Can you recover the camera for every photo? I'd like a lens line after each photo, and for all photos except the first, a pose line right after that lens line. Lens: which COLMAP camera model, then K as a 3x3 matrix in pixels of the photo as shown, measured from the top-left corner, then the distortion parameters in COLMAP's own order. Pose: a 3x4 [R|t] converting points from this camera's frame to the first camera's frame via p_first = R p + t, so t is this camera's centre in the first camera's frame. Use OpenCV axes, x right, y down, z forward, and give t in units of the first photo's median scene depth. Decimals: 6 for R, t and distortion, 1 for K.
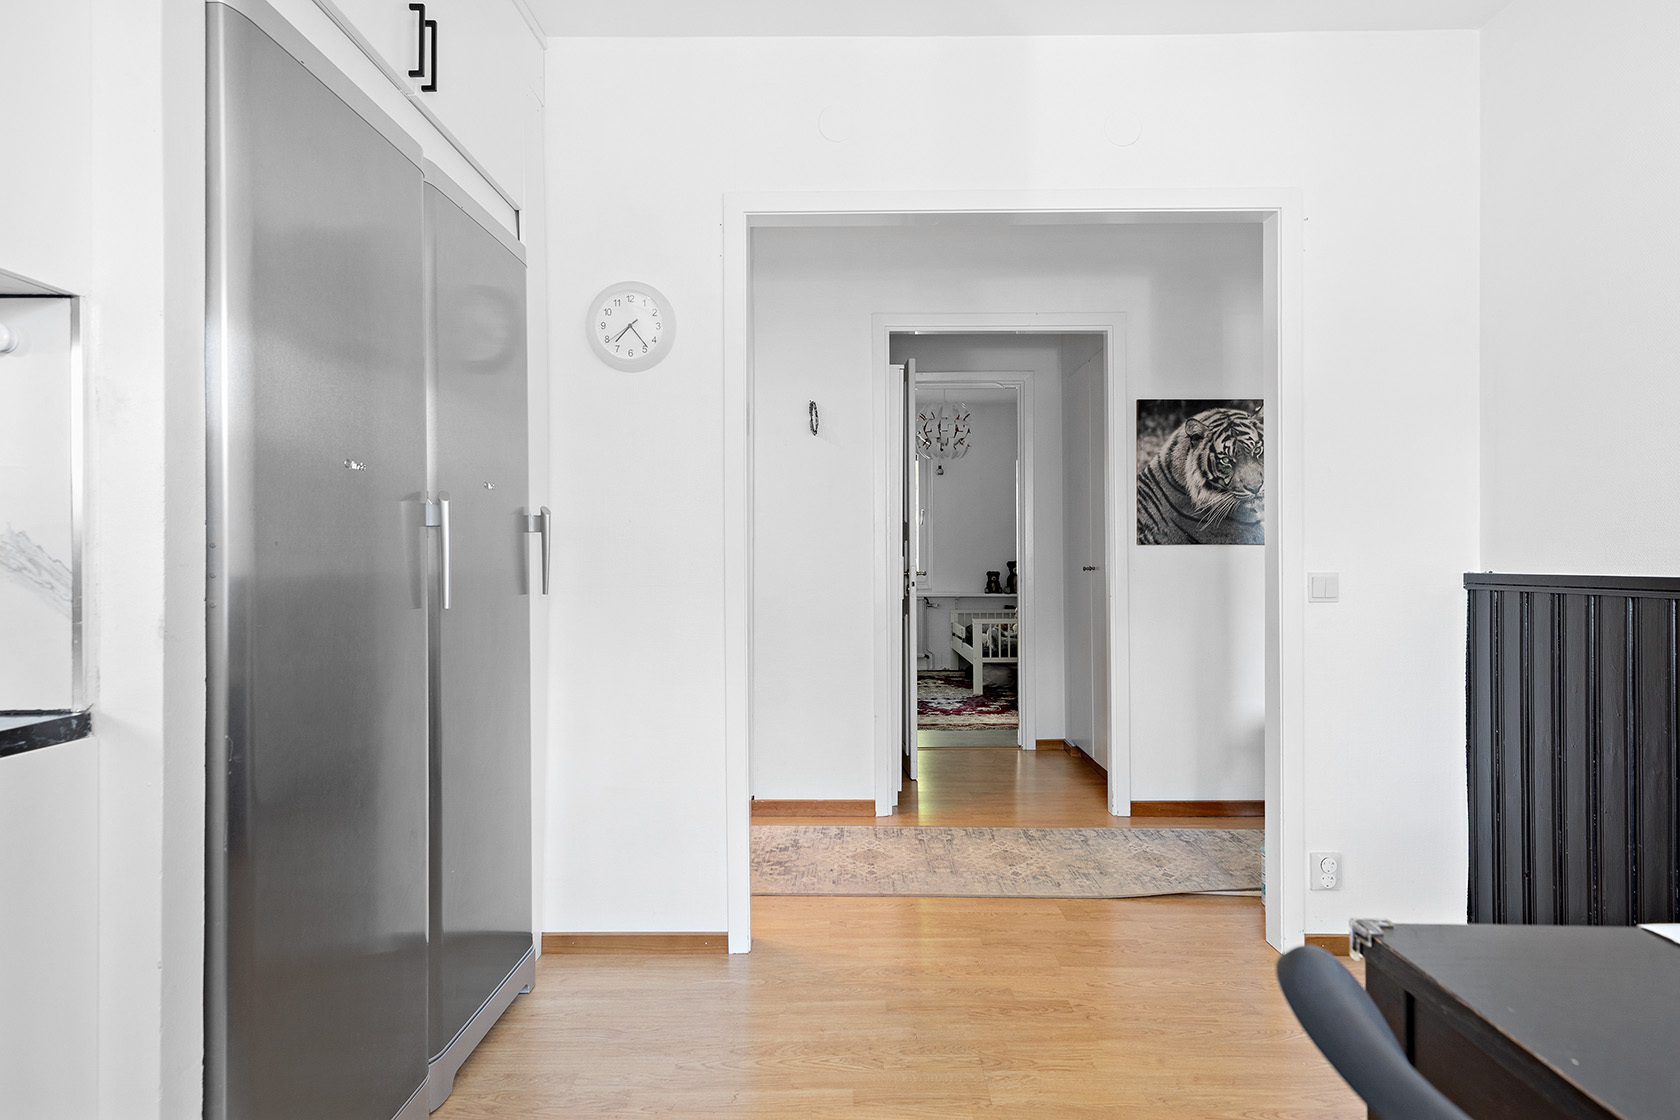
lens RADIAL K [[1009.4, 0, 840.0], [0, 1009.4, 560.0], [0, 0, 1]] dist [0.015552, -0.002898]
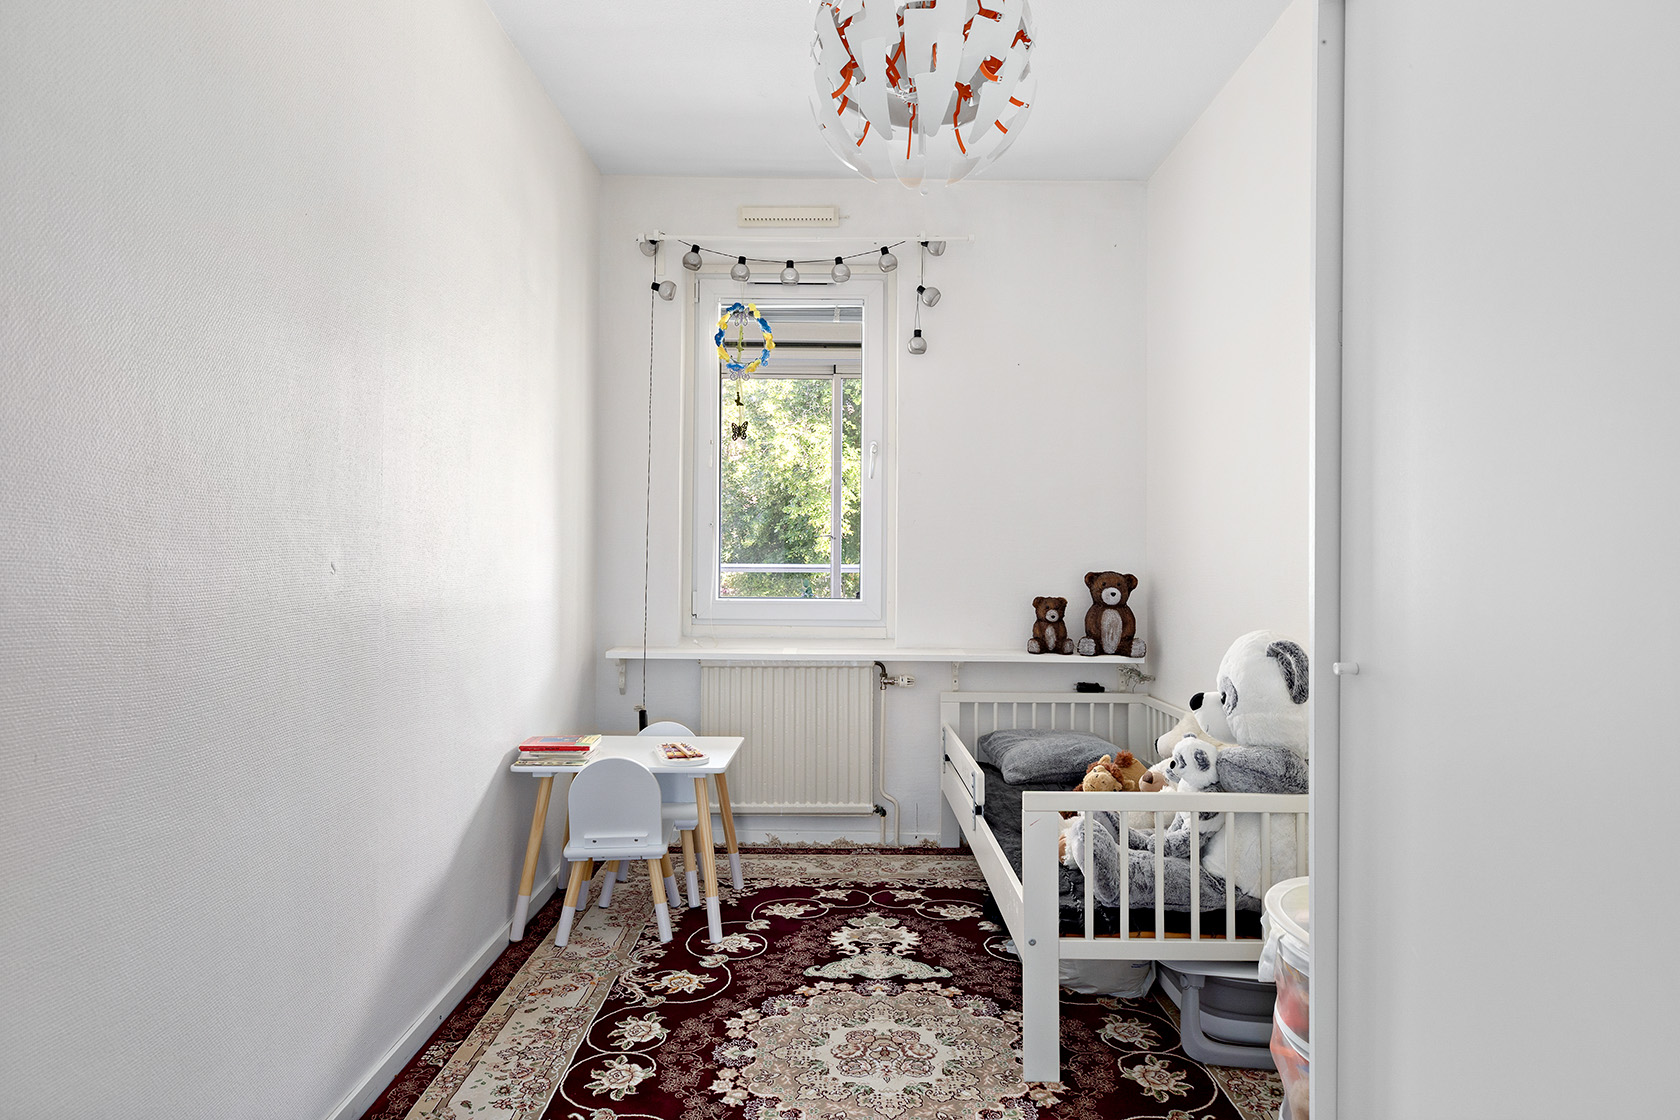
lens RADIAL K [[1009.4, 0, 840.0], [0, 1009.4, 560.0], [0, 0, 1]] dist [0.015552, -0.002898]
pose [[0.999965, 0.007999, 0.002504, 0.069369], [-0.007943, 0.999736, -0.021568, 0.005980], [-0.002676, 0.021548, 0.999764, 0.609499]]
